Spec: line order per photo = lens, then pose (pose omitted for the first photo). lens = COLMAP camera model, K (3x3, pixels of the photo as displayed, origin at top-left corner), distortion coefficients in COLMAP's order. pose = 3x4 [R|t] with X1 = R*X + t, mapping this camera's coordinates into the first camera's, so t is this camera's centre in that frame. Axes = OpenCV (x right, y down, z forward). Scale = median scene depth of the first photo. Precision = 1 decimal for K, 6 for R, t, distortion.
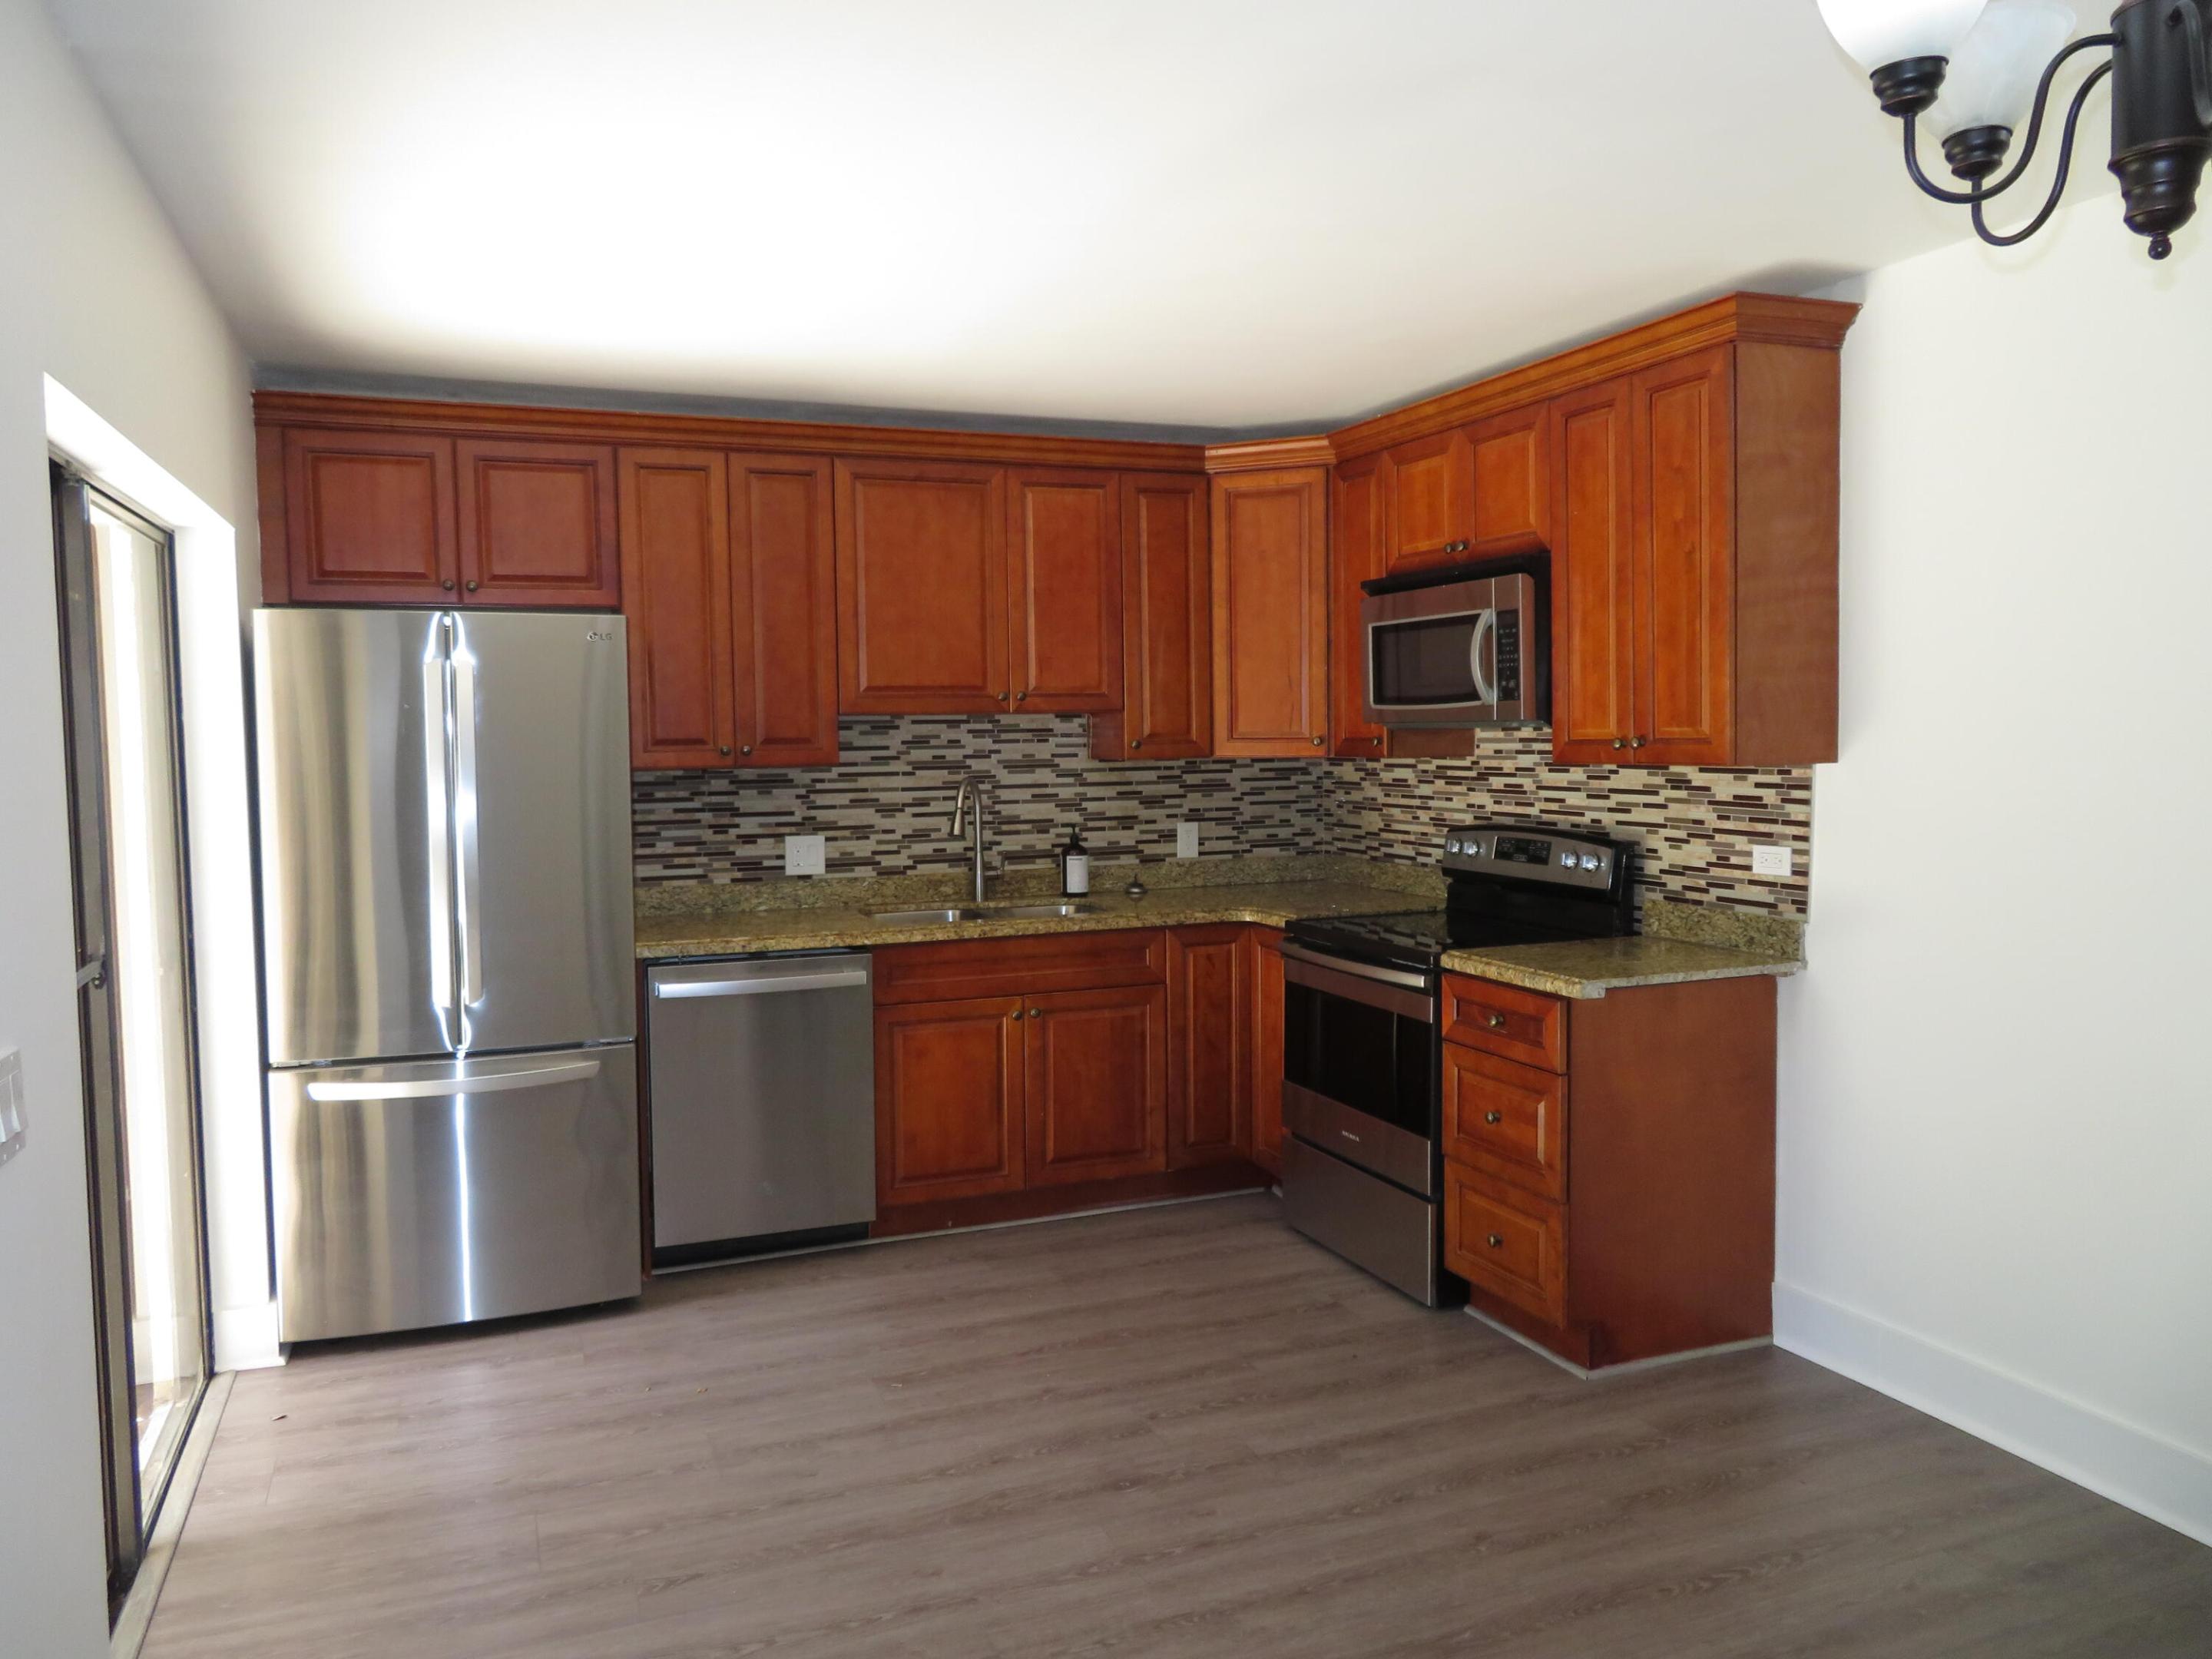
lens RADIAL K [[1578.4, 0, 1096.4], [0, 1578.4, 827.2], [0, 0, 1]] dist [-0.010861, 0.008989]
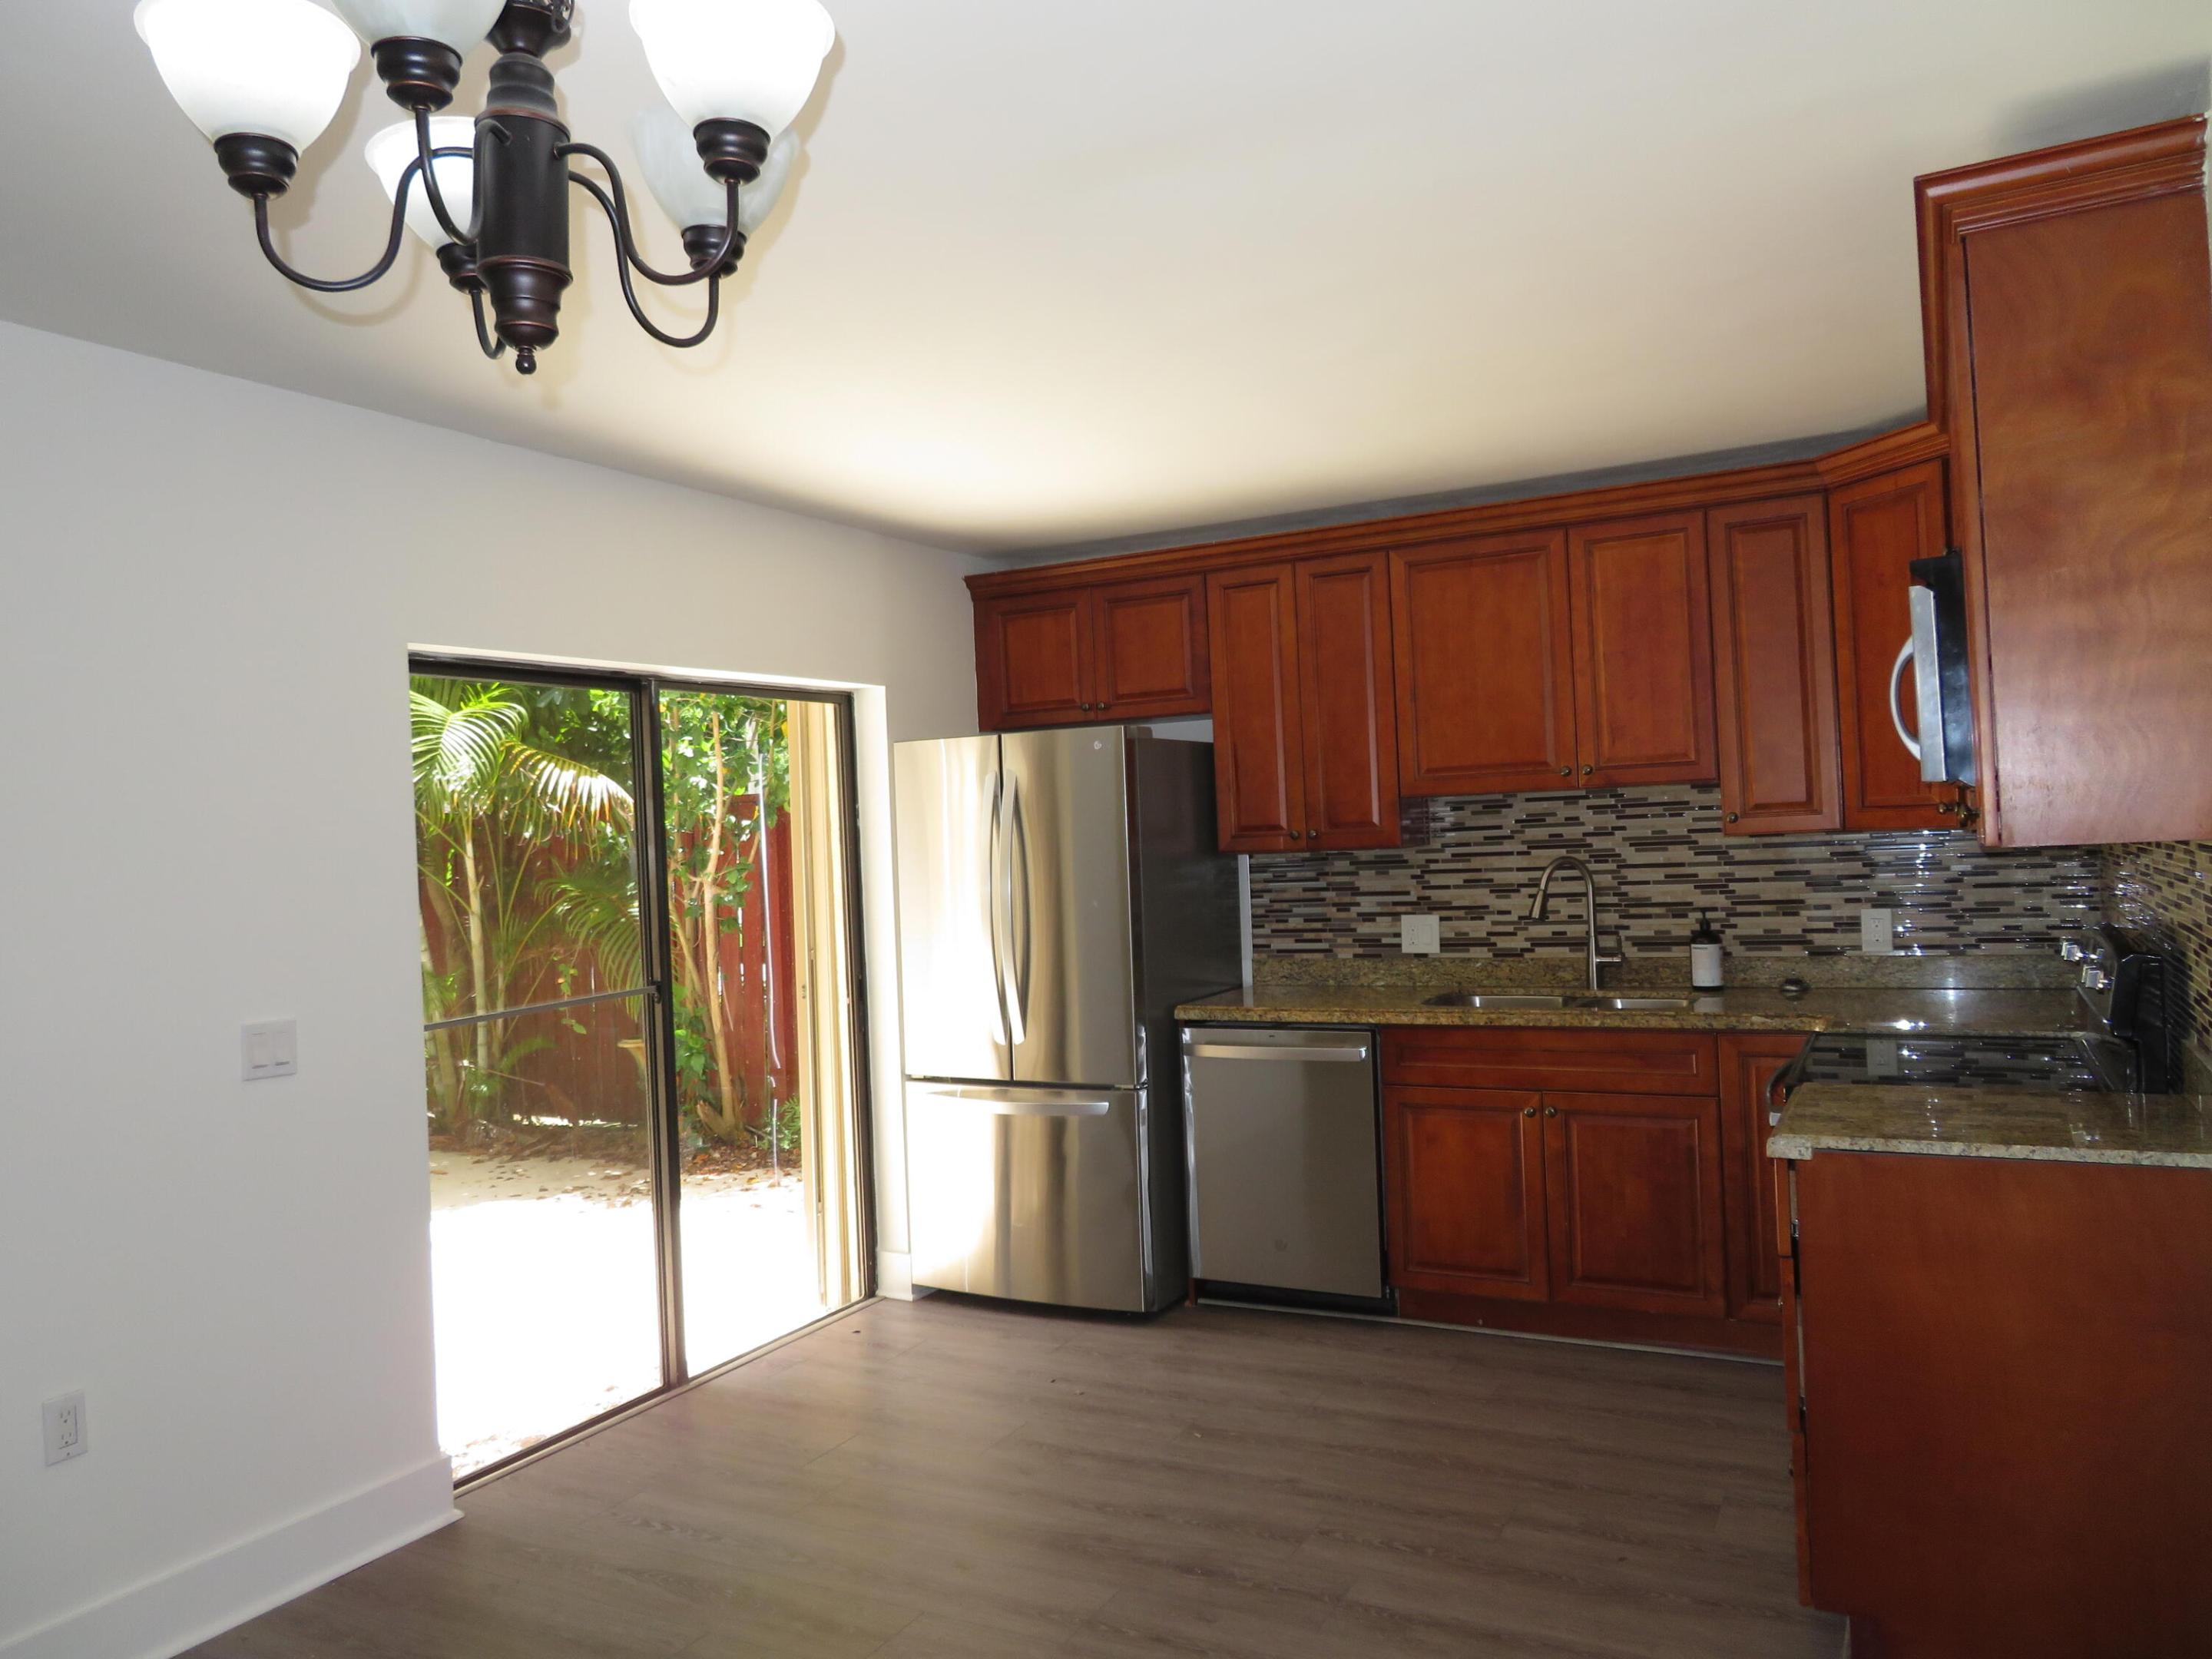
lens RADIAL K [[1578.4, 0, 1096.4], [0, 1578.4, 827.2], [0, 0, 1]] dist [-0.010861, 0.008989]
pose [[0.640050, -0.020591, -0.768057, 0.476001], [-0.012015, 0.999250, -0.036802, -0.011491], [0.768239, 0.032784, 0.639323, 0.185210]]
